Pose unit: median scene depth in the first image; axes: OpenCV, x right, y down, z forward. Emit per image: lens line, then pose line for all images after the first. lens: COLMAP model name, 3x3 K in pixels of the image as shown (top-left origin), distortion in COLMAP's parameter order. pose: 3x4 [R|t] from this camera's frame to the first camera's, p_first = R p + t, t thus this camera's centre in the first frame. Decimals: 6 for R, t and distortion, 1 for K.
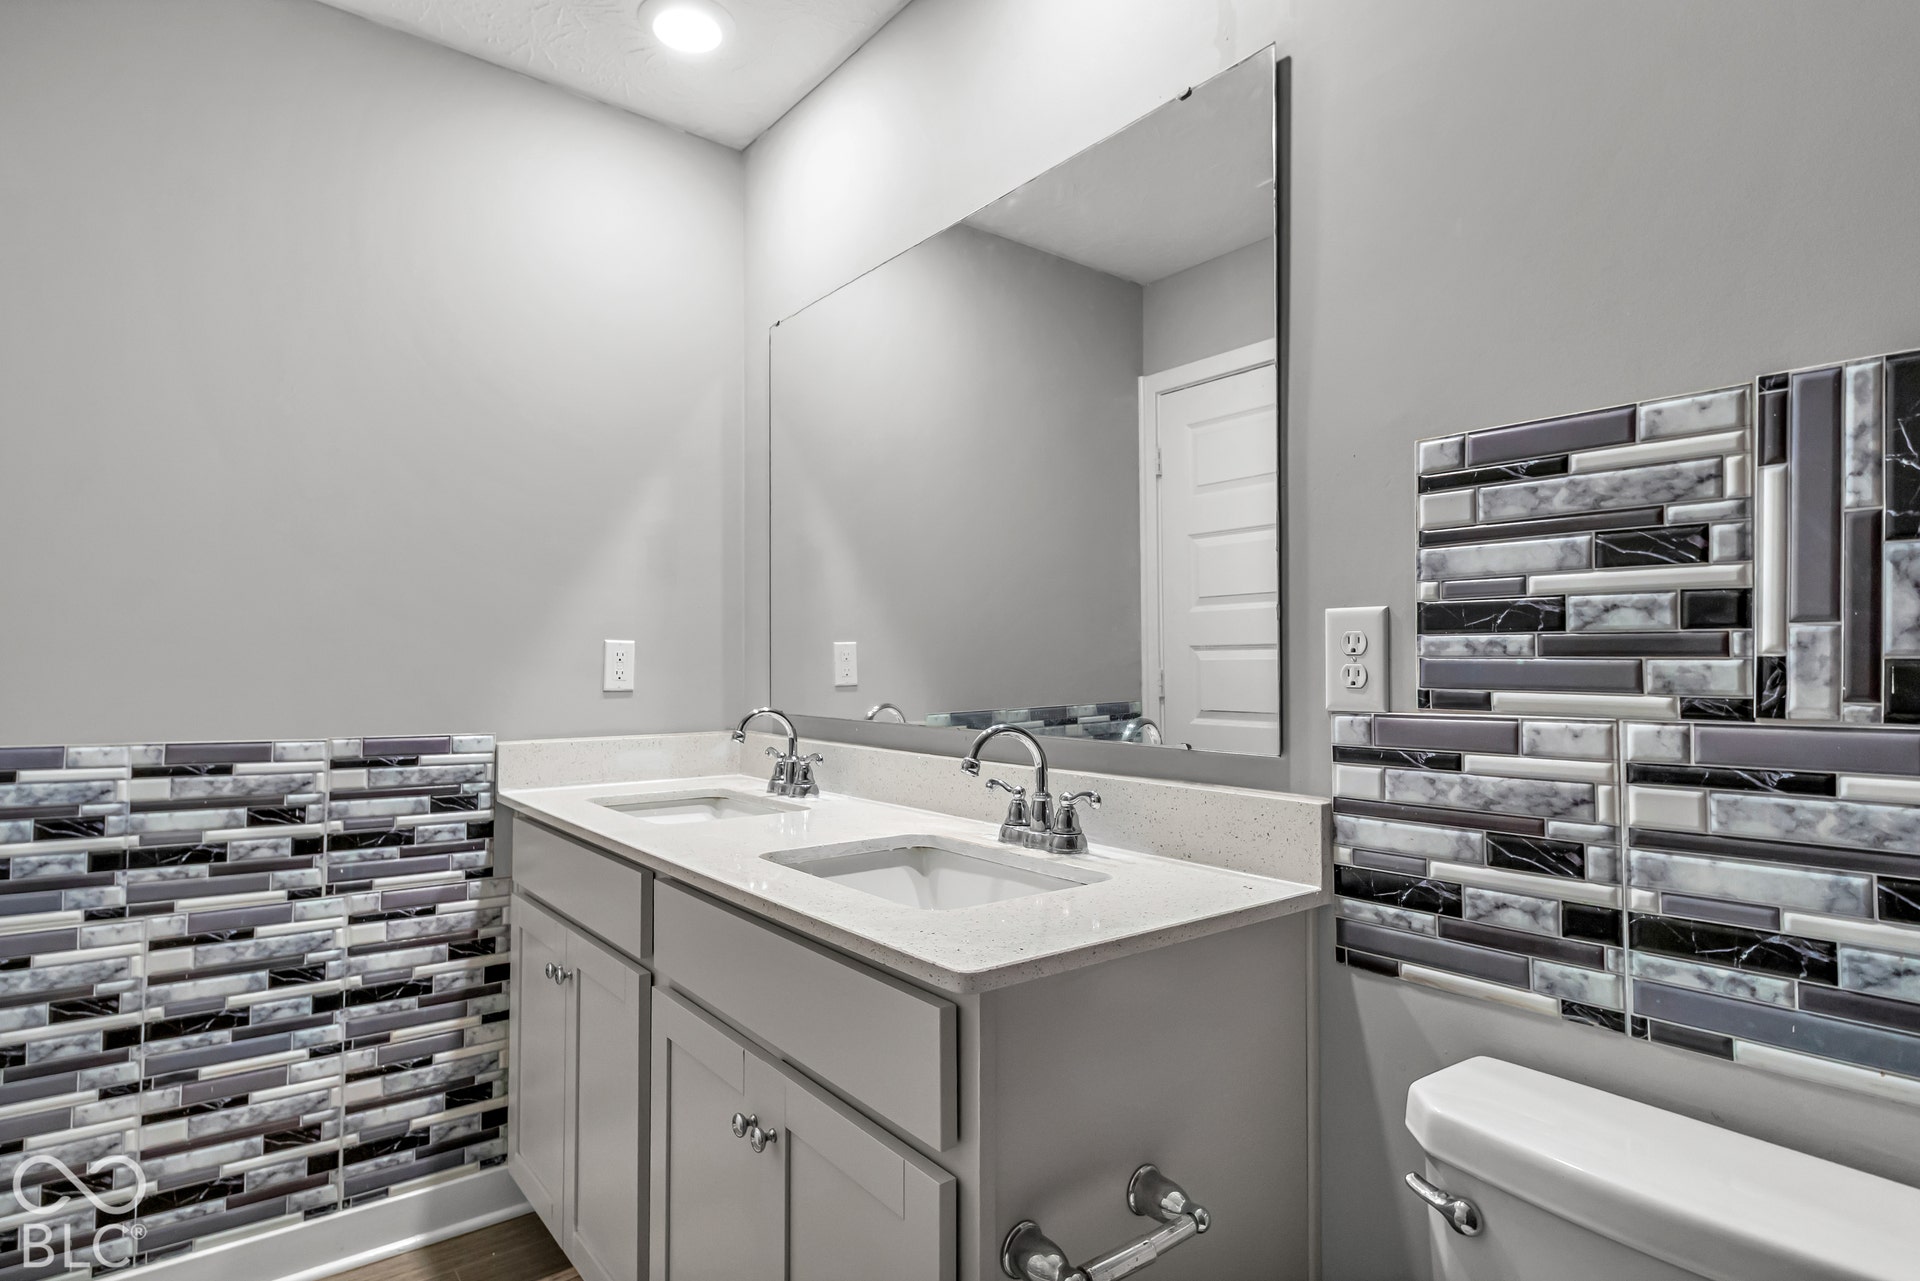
lens RADIAL K [[1015.2, 0, 962.5], [0, 1015.2, 662.7], [0, 0, 1]] dist [-0.000140, -0.000397]
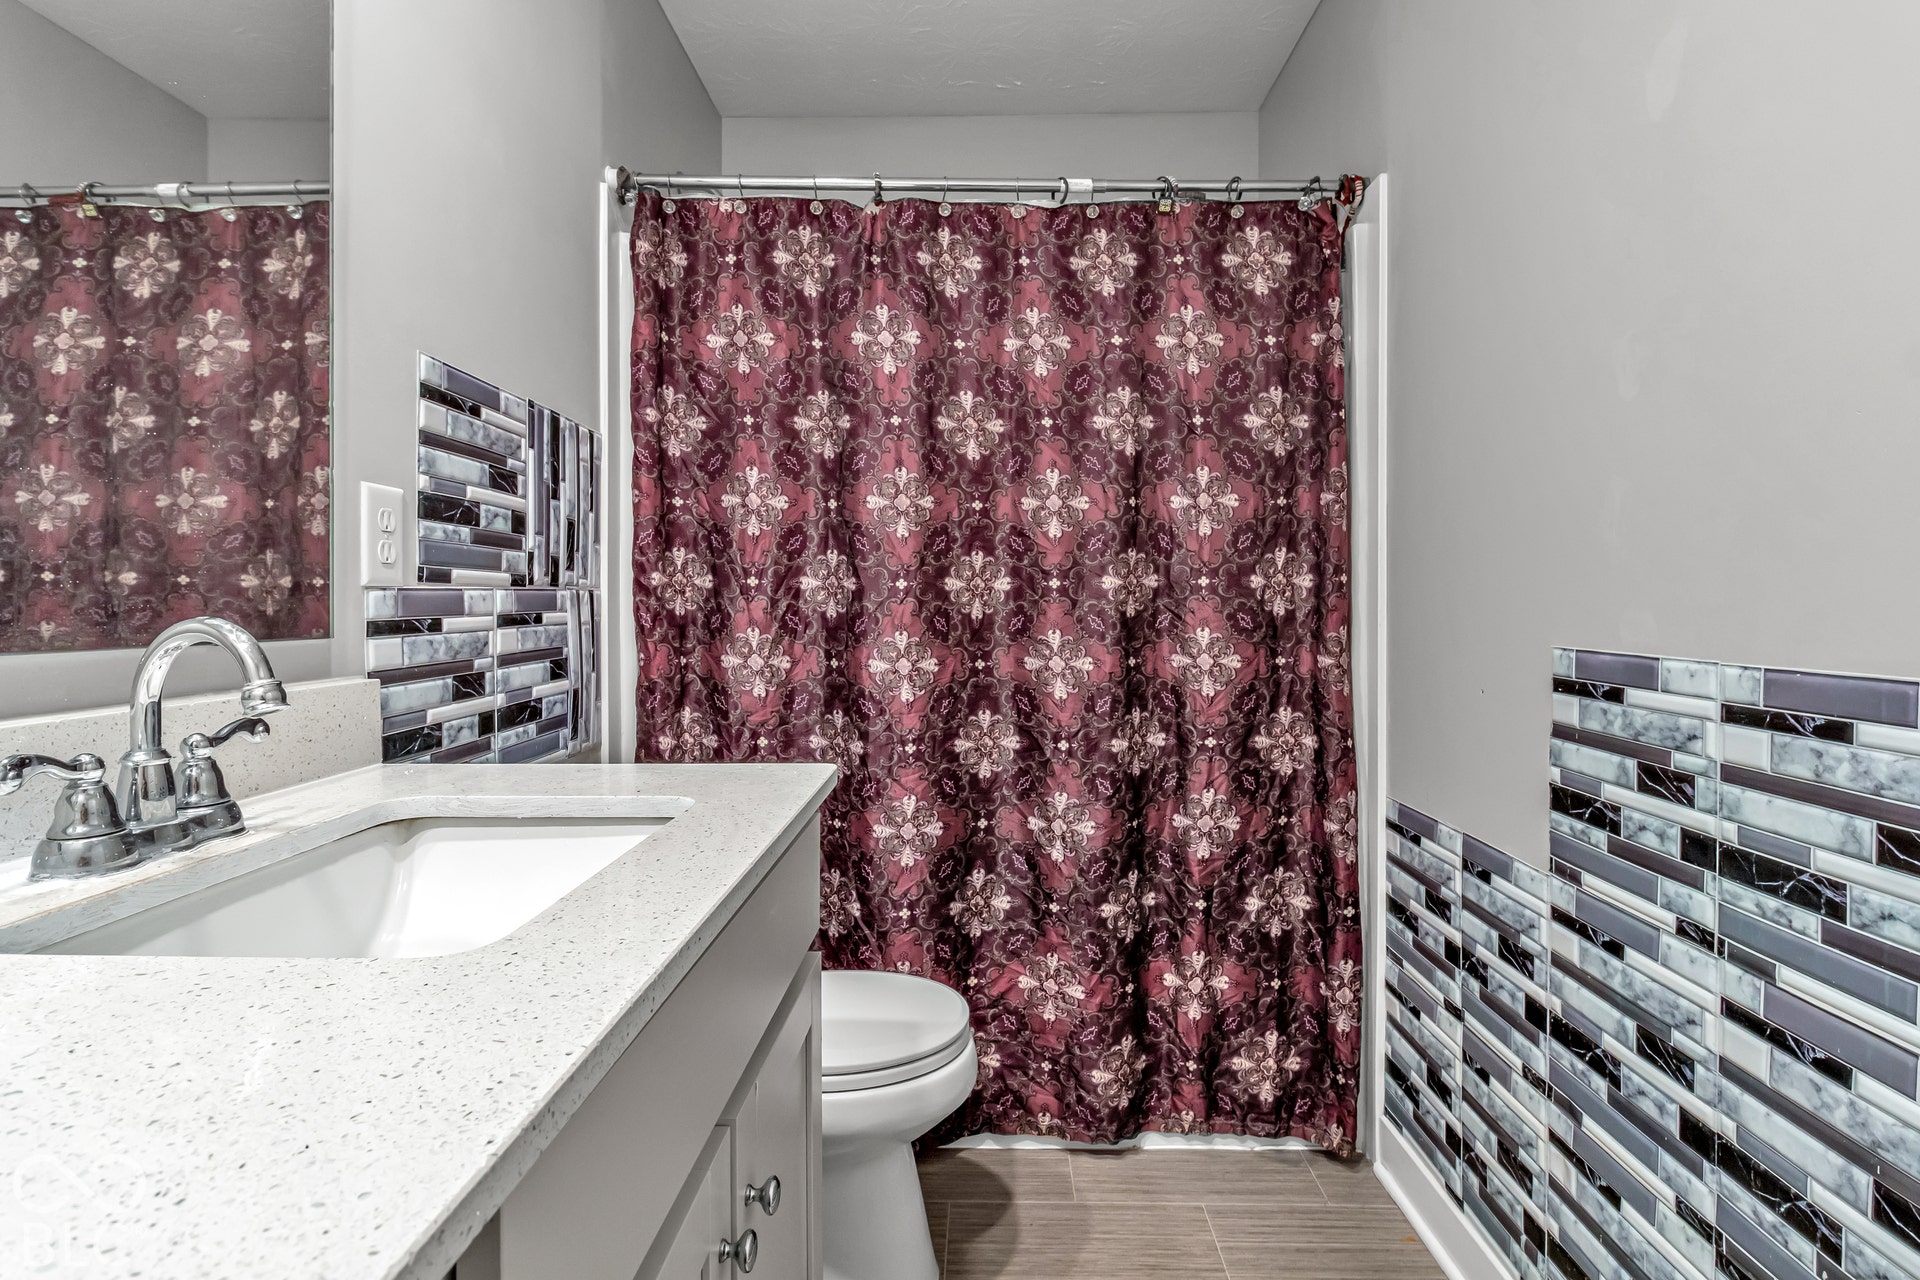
lens RADIAL K [[993.0, 0, 956.1], [0, 993.0, 620.7], [0, 0, 1]] dist [0.002125, 0.000294]
pose [[-0.764390, -0.013767, 0.644608, -0.771886], [-0.005918, 0.999880, 0.014337, 0.070516], [-0.644727, 0.007145, -0.764379, 1.509740]]
